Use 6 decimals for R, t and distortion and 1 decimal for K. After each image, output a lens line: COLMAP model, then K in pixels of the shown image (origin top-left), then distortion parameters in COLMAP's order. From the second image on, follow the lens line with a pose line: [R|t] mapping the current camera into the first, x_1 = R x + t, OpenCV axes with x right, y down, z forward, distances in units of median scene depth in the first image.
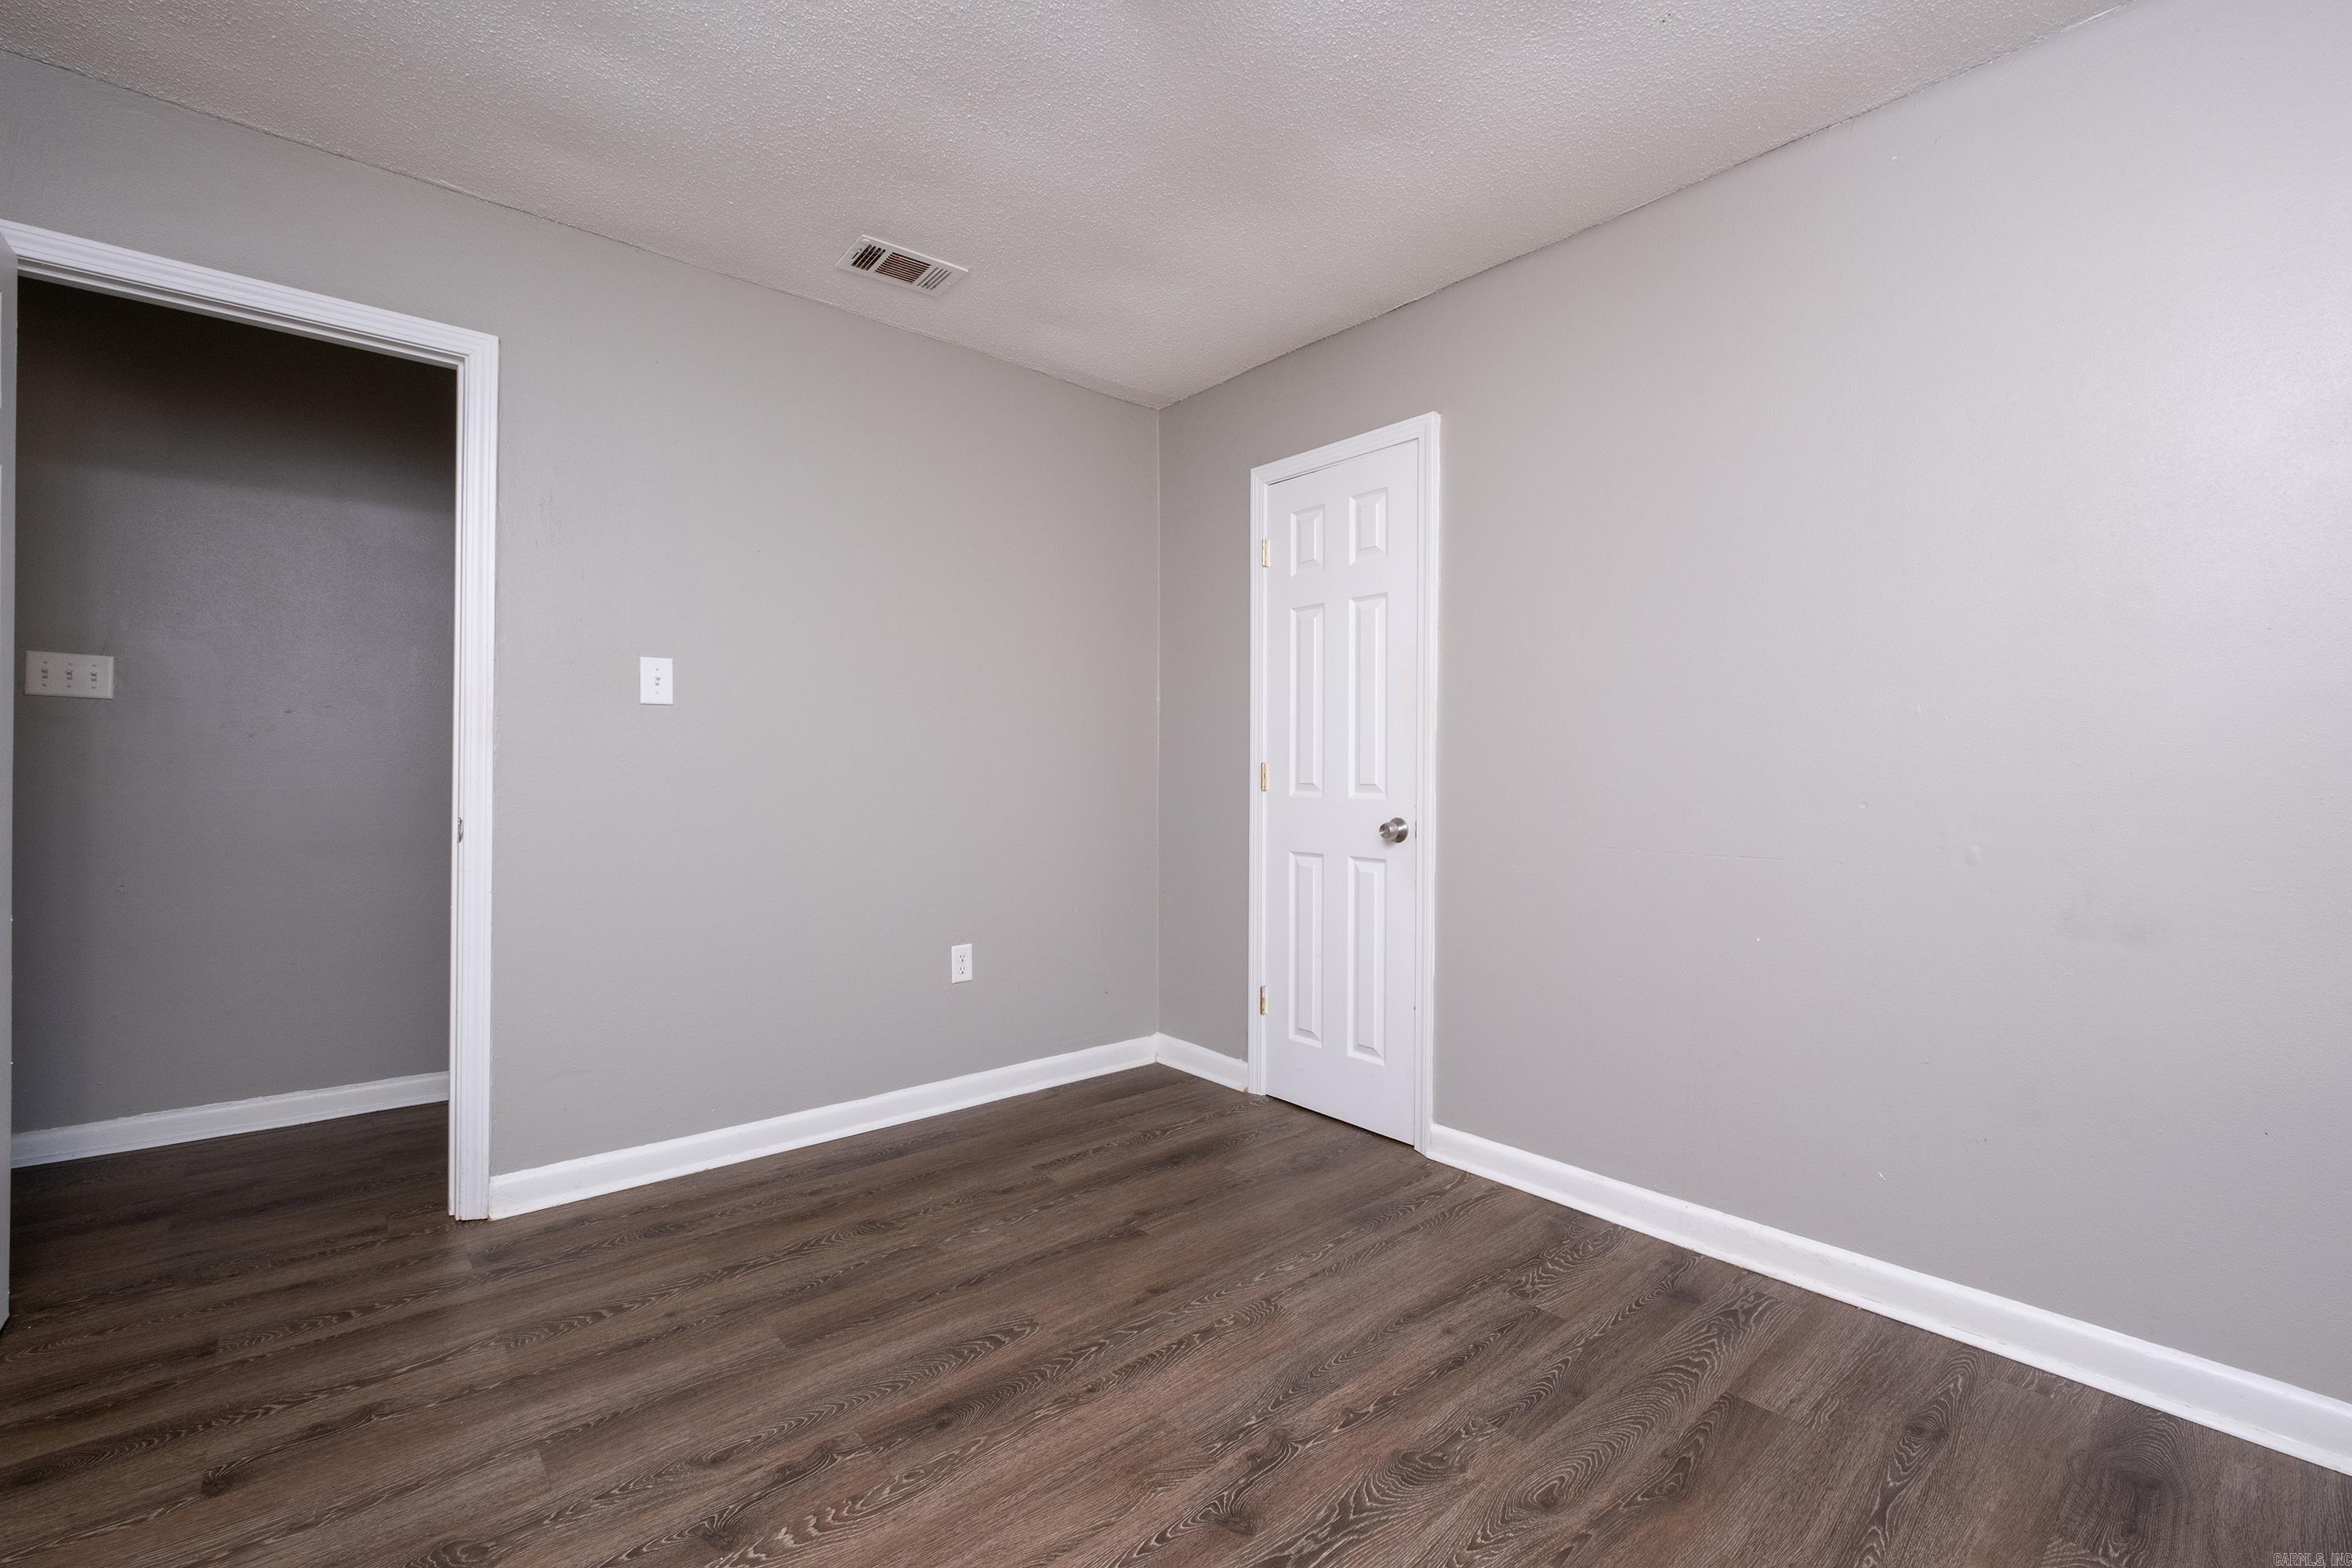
lens RADIAL K [[1009.4, 0, 1176.0], [0, 1009.4, 775.7], [0, 0, 1]] dist [0.007631, -0.008336]
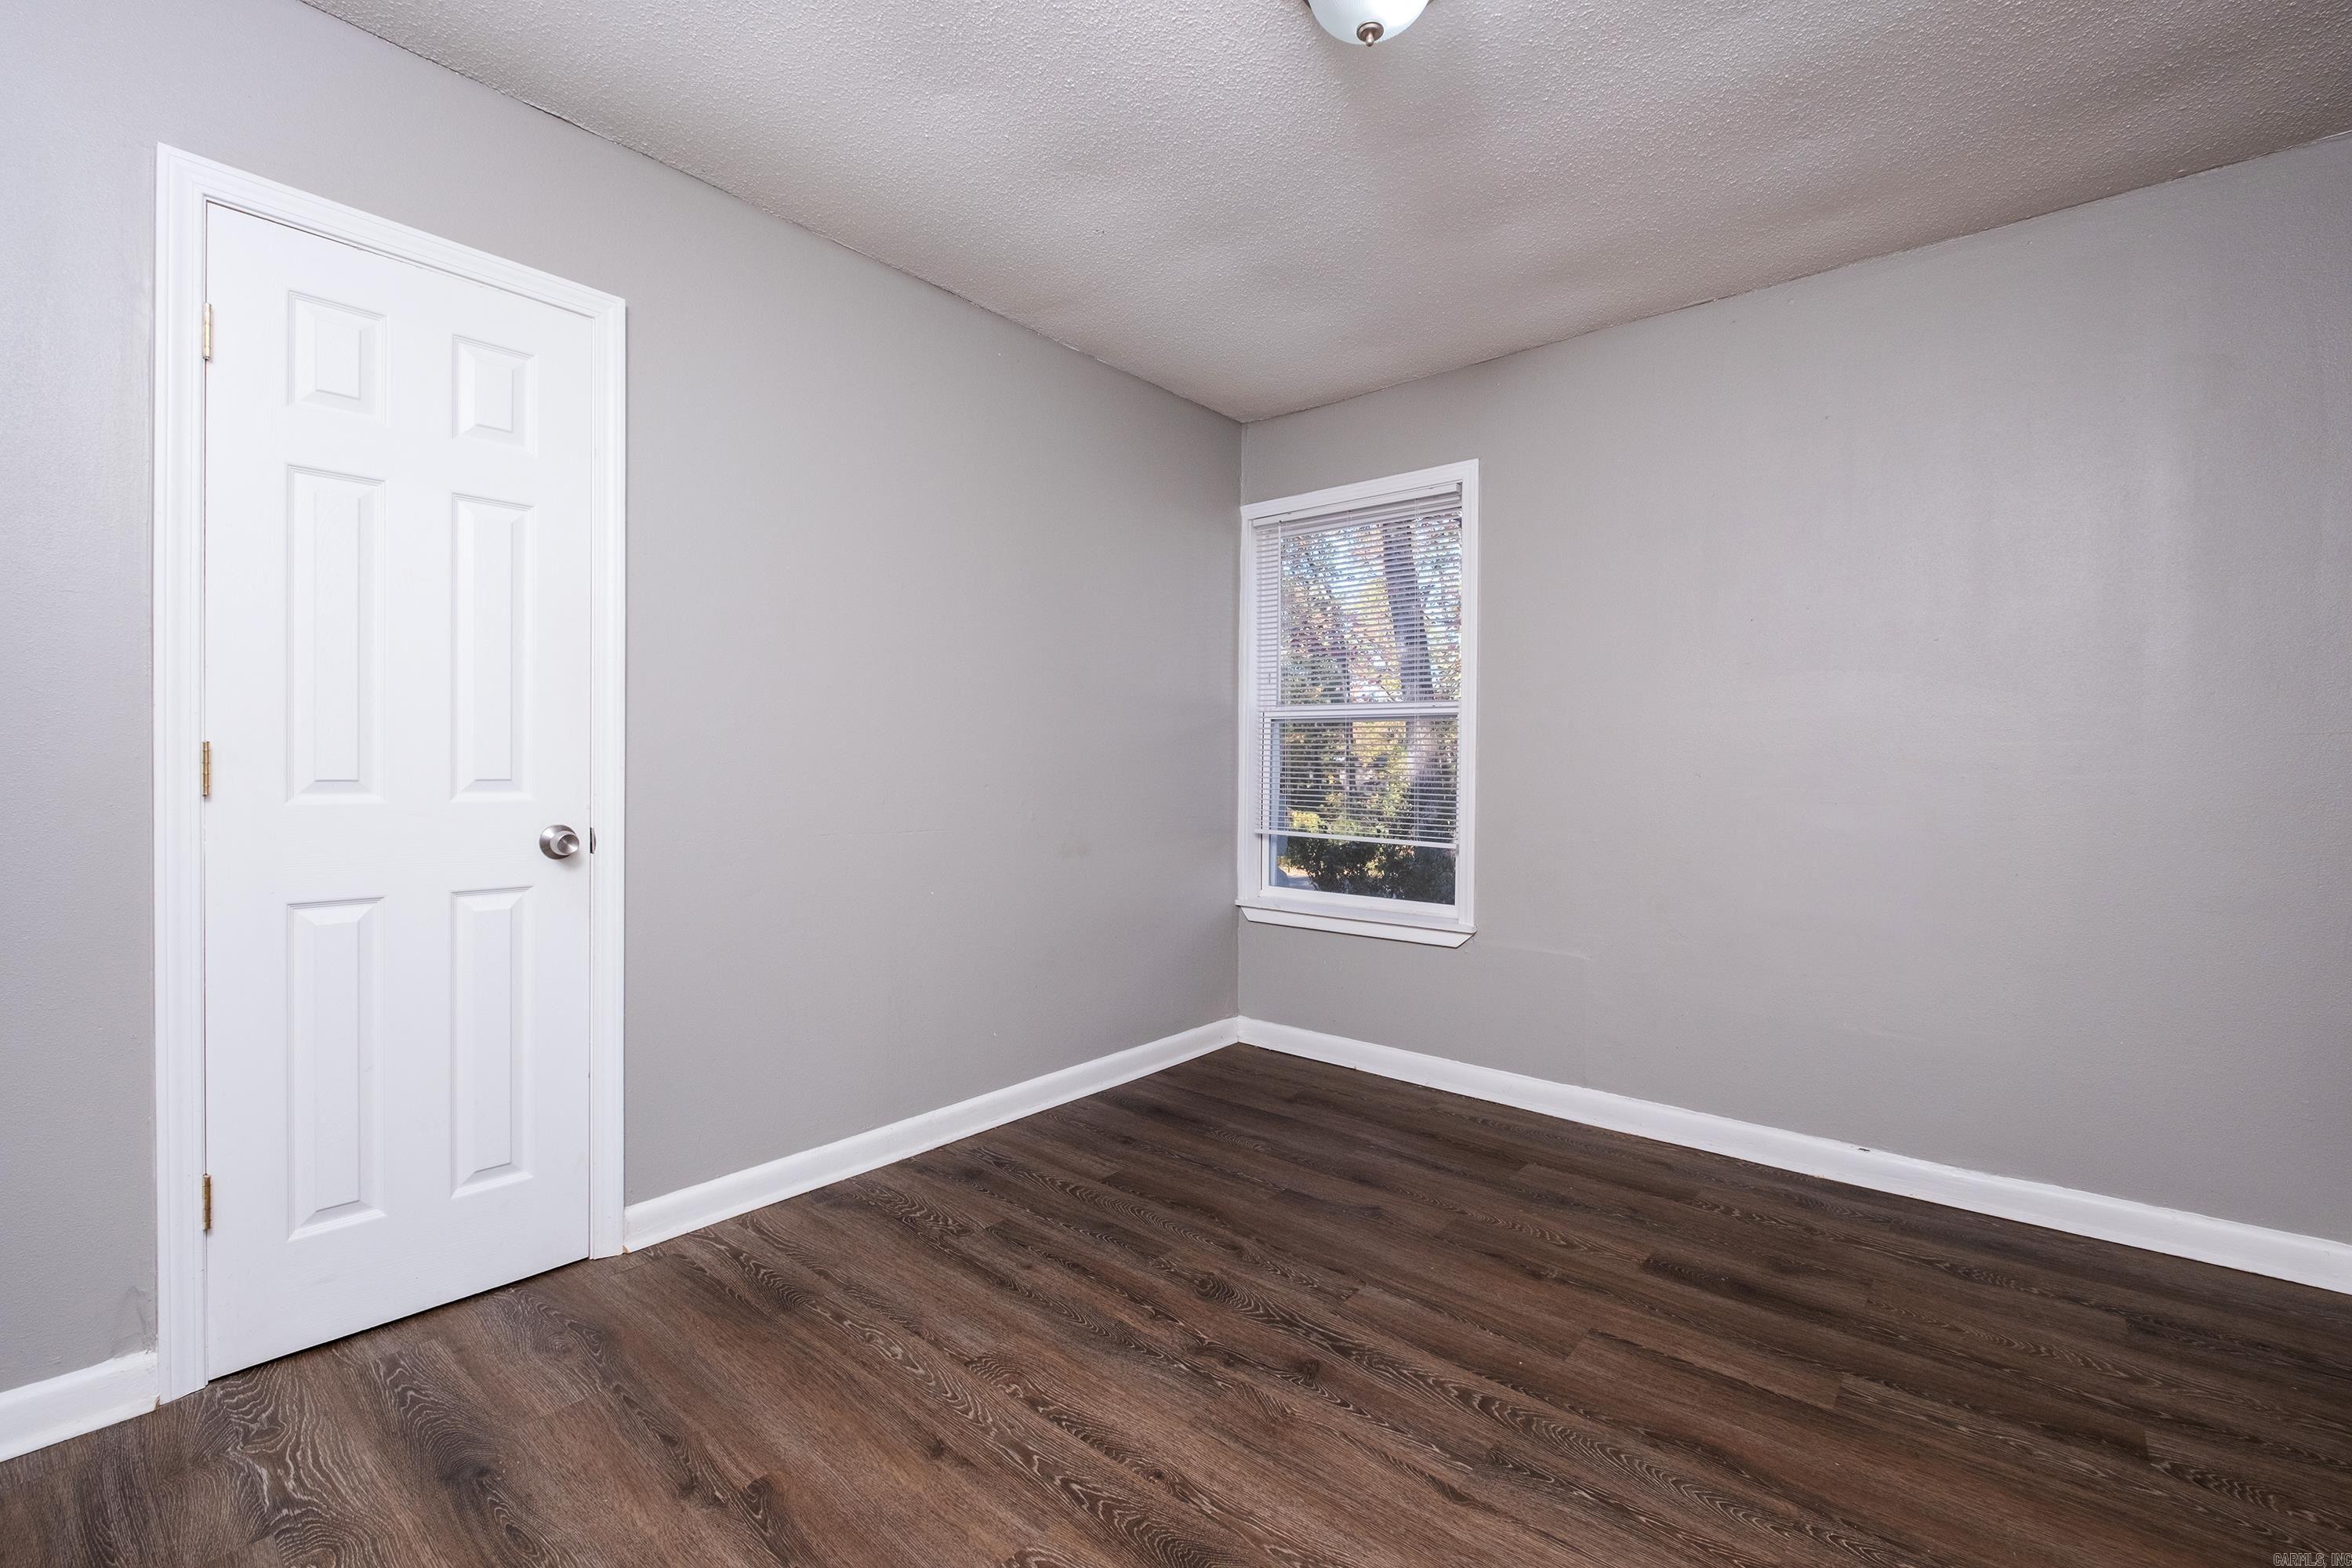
lens RADIAL K [[1009.4, 0, 1176.0], [0, 1009.4, 775.7], [0, 0, 1]] dist [0.007631, -0.008336]
pose [[-0.155641, -0.015398, 0.987694, -0.846290], [-0.004191, 0.999880, 0.014928, -0.010567], [-0.987805, -0.001816, -0.155687, 1.007770]]
